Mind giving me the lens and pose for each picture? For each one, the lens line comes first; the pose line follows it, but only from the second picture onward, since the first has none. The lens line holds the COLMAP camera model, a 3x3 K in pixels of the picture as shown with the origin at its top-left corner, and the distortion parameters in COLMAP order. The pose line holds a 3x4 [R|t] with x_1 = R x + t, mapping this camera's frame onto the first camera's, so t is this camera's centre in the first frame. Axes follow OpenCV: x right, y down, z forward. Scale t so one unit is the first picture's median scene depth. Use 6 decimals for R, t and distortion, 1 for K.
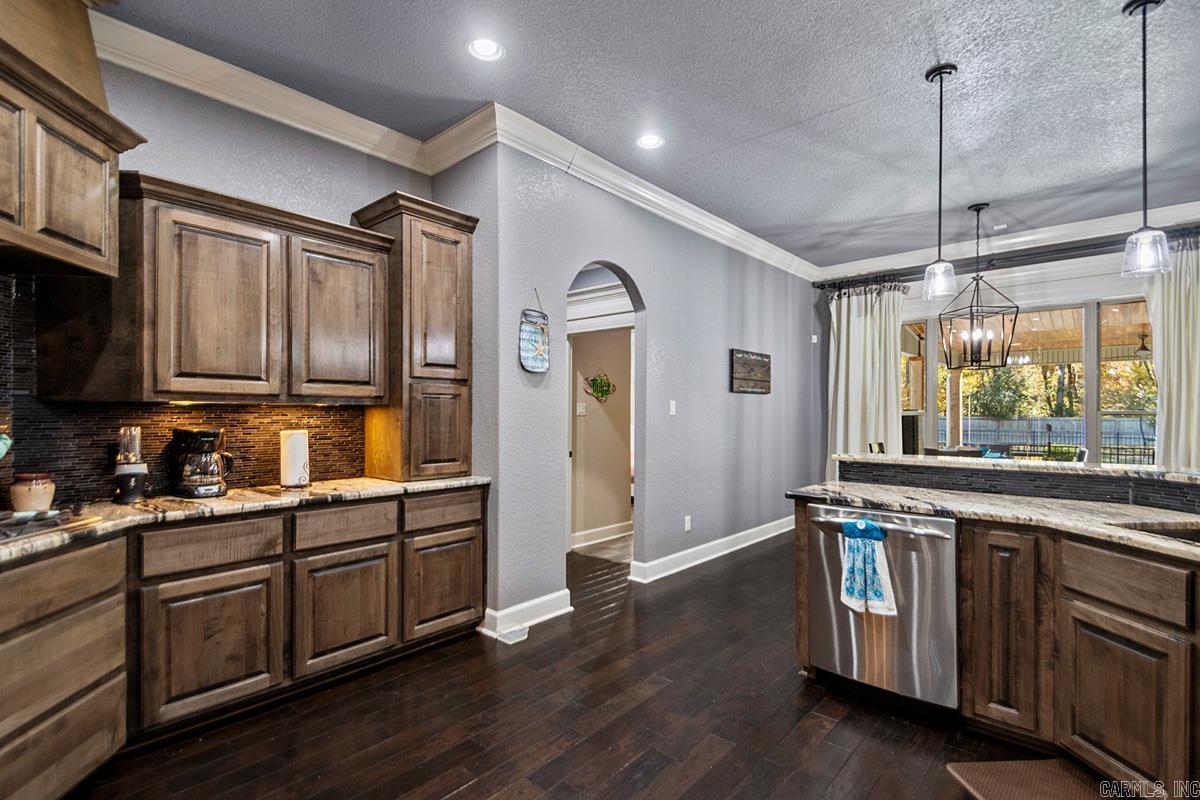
lens RADIAL K [[567.0, 0, 621.5], [0, 567.0, 418.1], [0, 0, 1]] dist [0.027377, -0.016768]
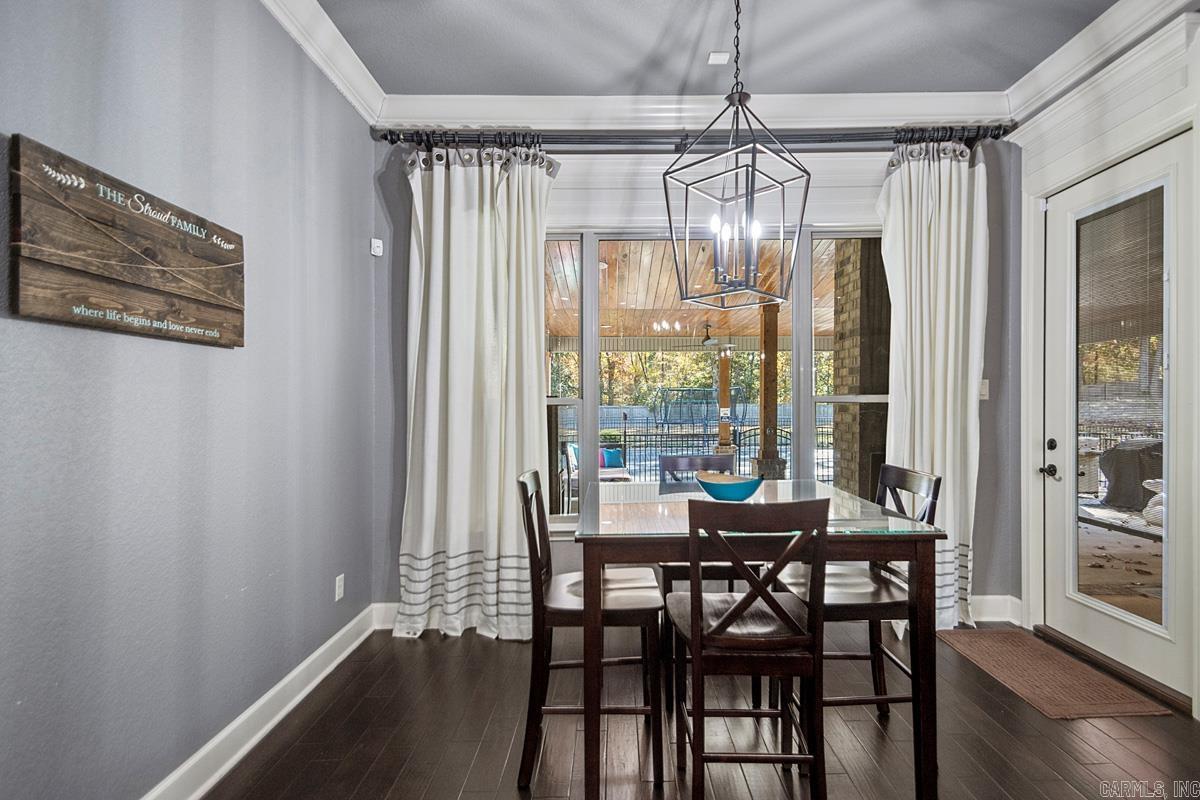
lens RADIAL K [[567.0, 0, 608.5], [0, 567.0, 402.5], [0, 0, 1]] dist [0.027377, -0.016768]
pose [[0.770298, -0.003587, 0.637674, 0.196791], [0.014051, 0.999837, -0.011349, -0.002269], [-0.637529, 0.017702, 0.770223, 0.550734]]
